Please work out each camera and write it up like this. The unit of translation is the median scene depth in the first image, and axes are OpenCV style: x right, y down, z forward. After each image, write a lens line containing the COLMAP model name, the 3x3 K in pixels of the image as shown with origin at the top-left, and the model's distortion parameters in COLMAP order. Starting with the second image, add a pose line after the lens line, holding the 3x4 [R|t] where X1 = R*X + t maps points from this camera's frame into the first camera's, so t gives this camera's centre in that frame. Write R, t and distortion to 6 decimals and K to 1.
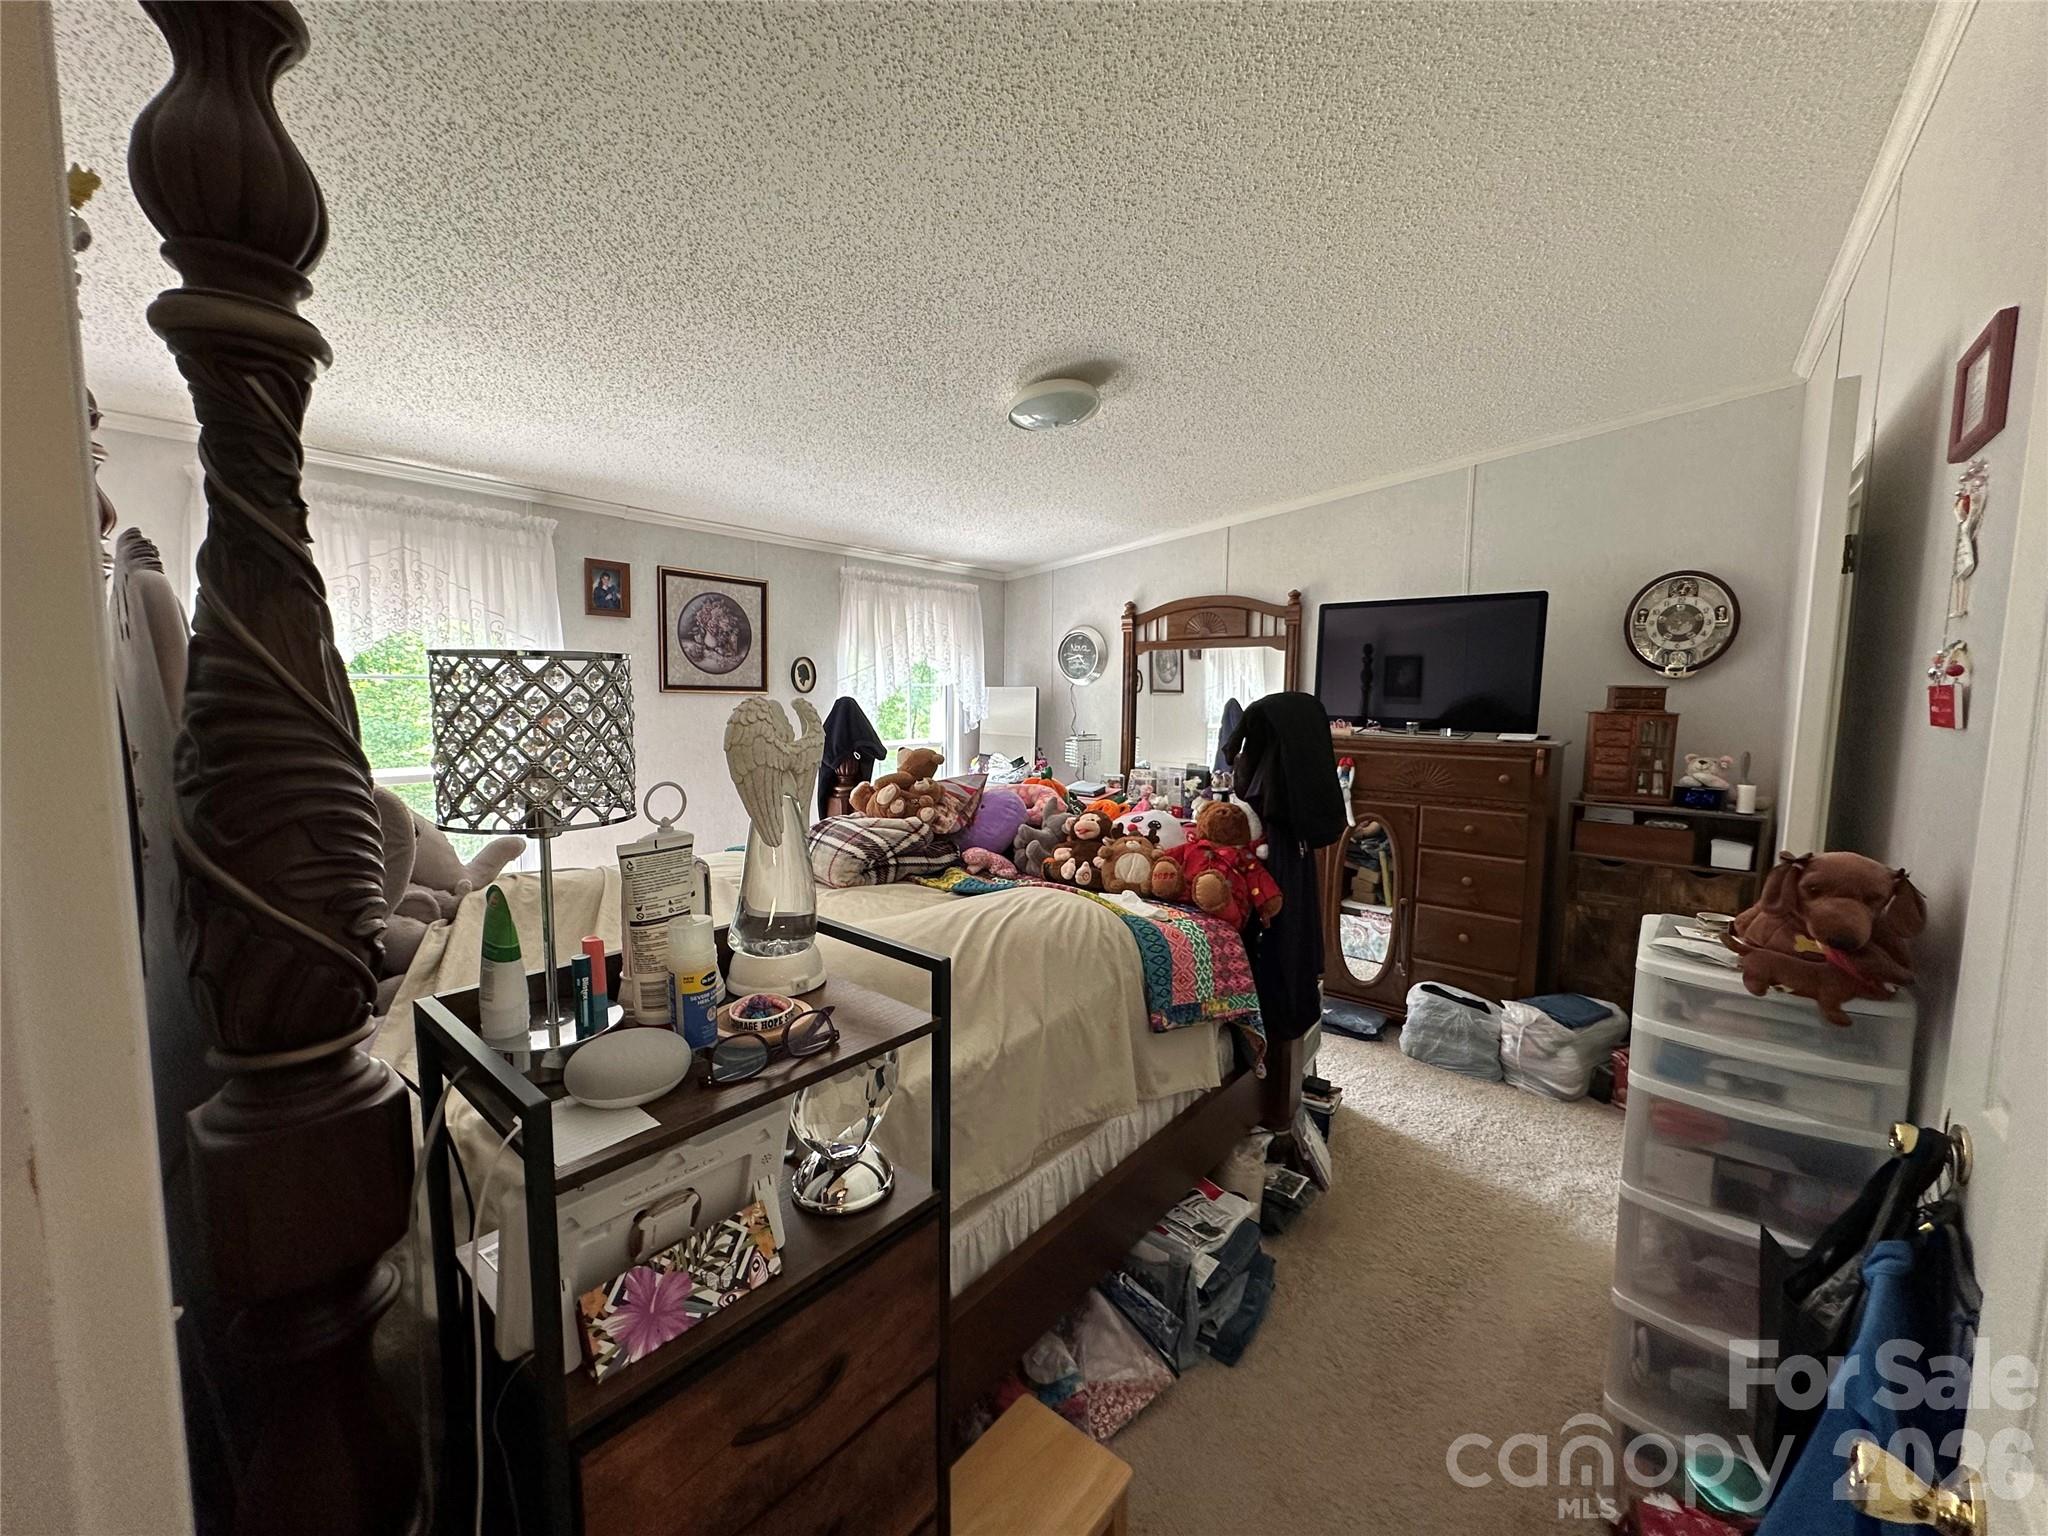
lens RADIAL K [[819.1, 0, 1025.4], [0, 819.1, 767.2], [0, 0, 1]] dist [-0.003116, -0.000052]
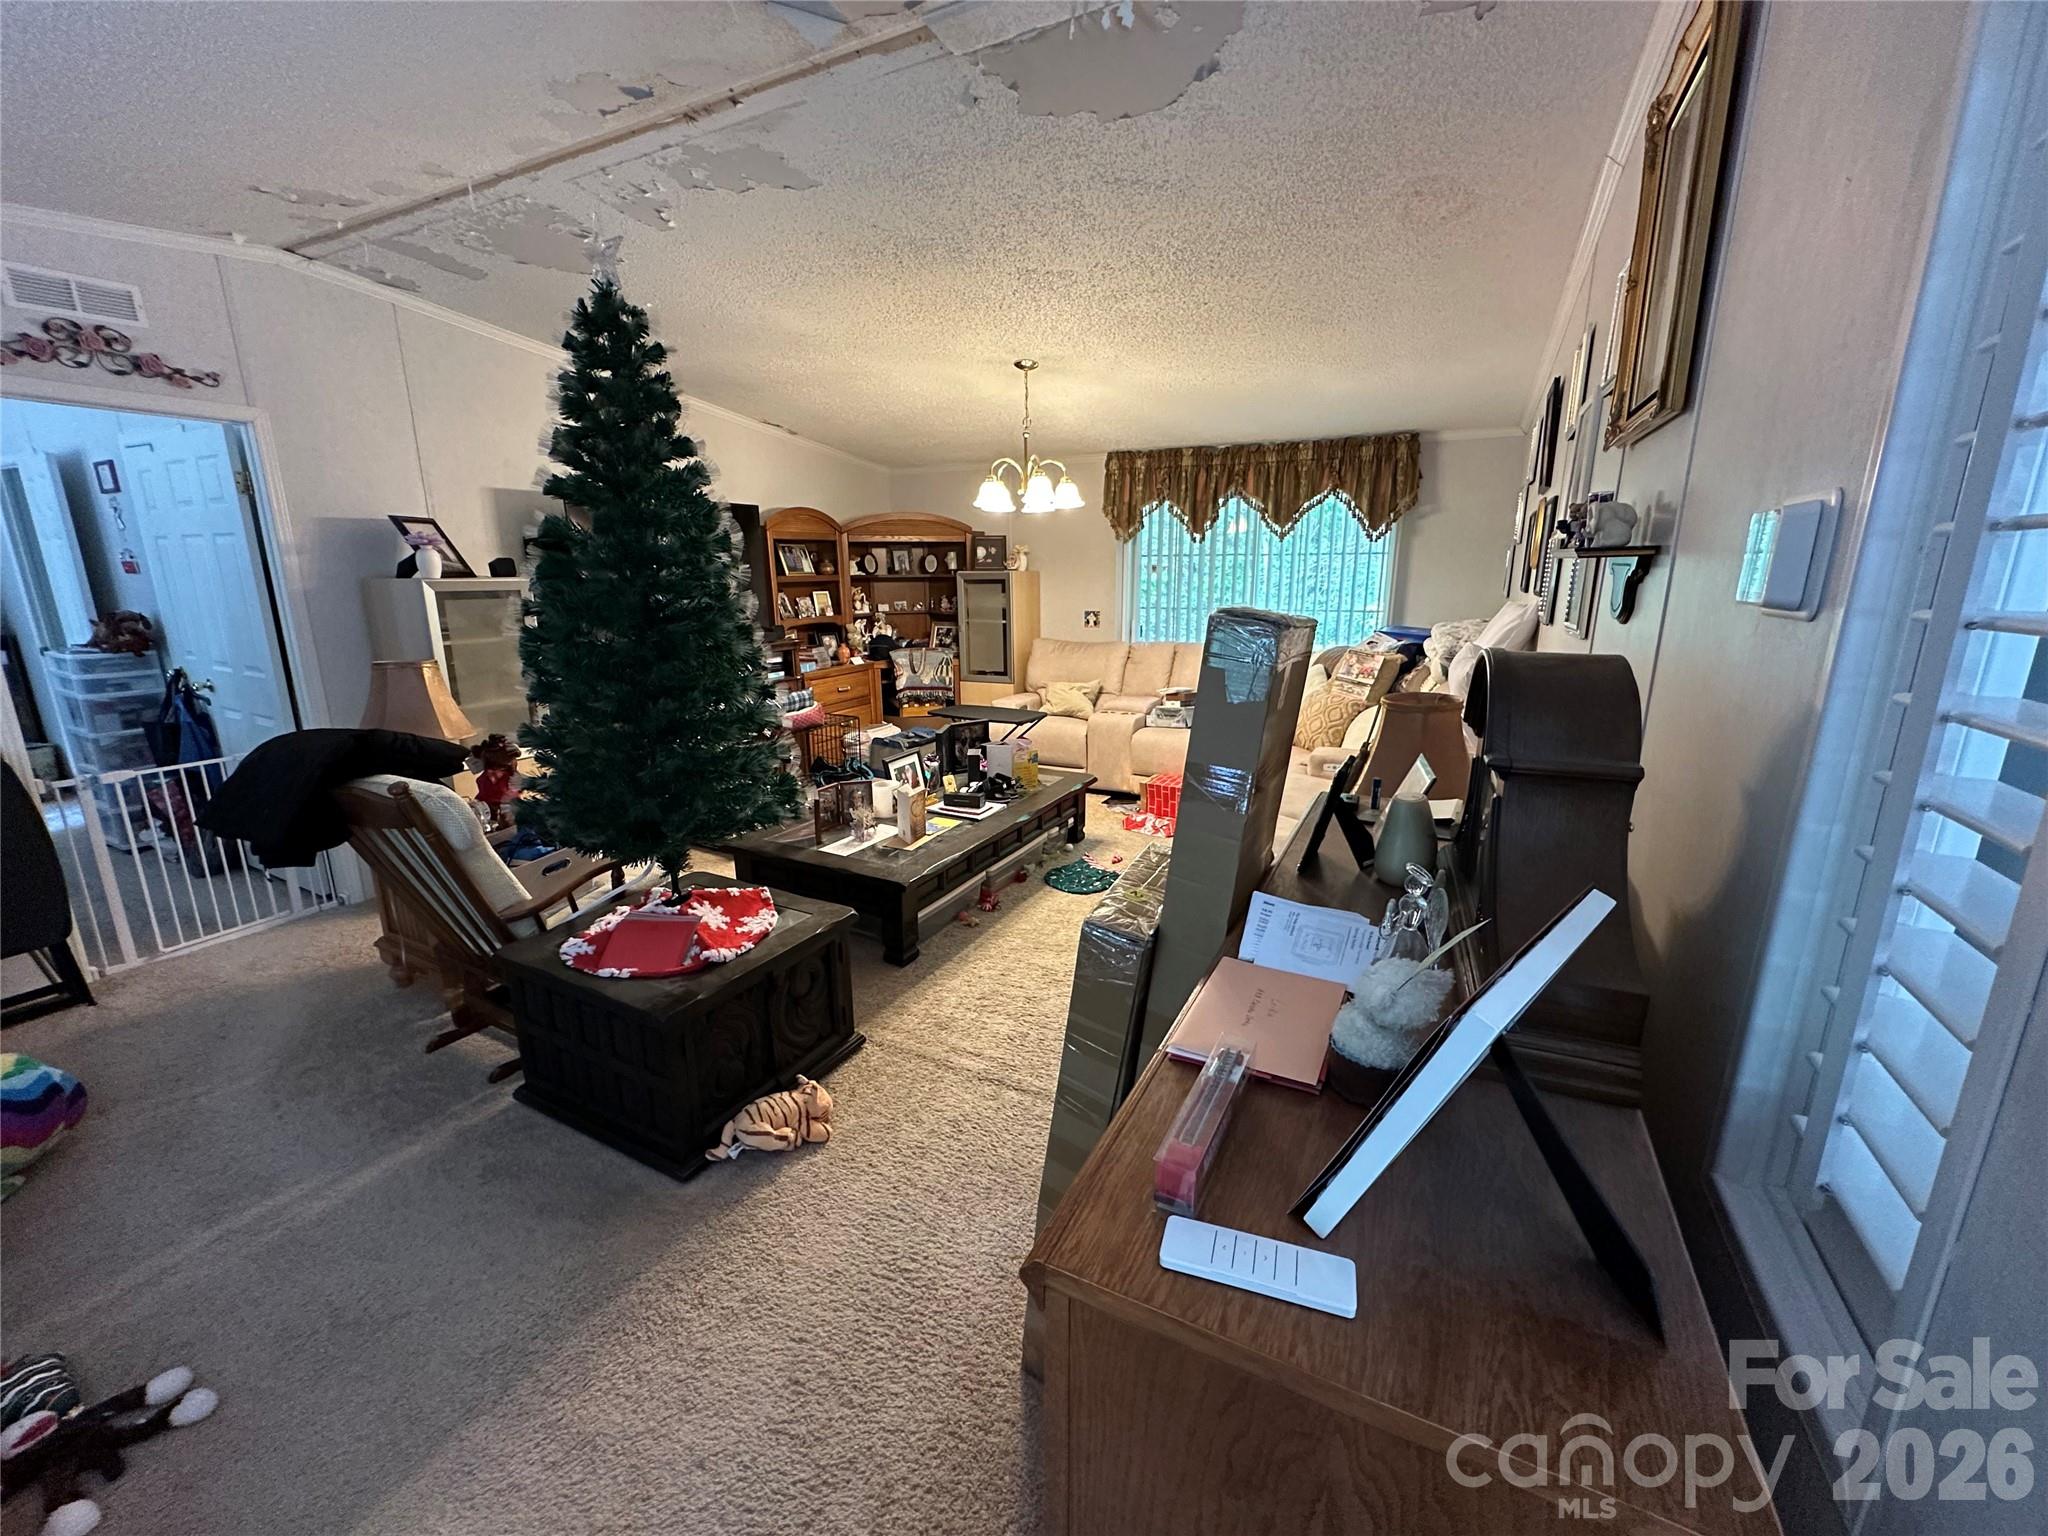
lens RADIAL K [[819.1, 0, 1022.5], [0, 819.1, 763.5], [0, 0, 1]] dist [-0.003116, -0.000052]
pose [[-0.227801, -0.228181, 0.946594, -3.464051], [0.089260, 0.963167, 0.253657, 0.197218], [-0.969608, 0.142276, -0.199043, -2.028484]]
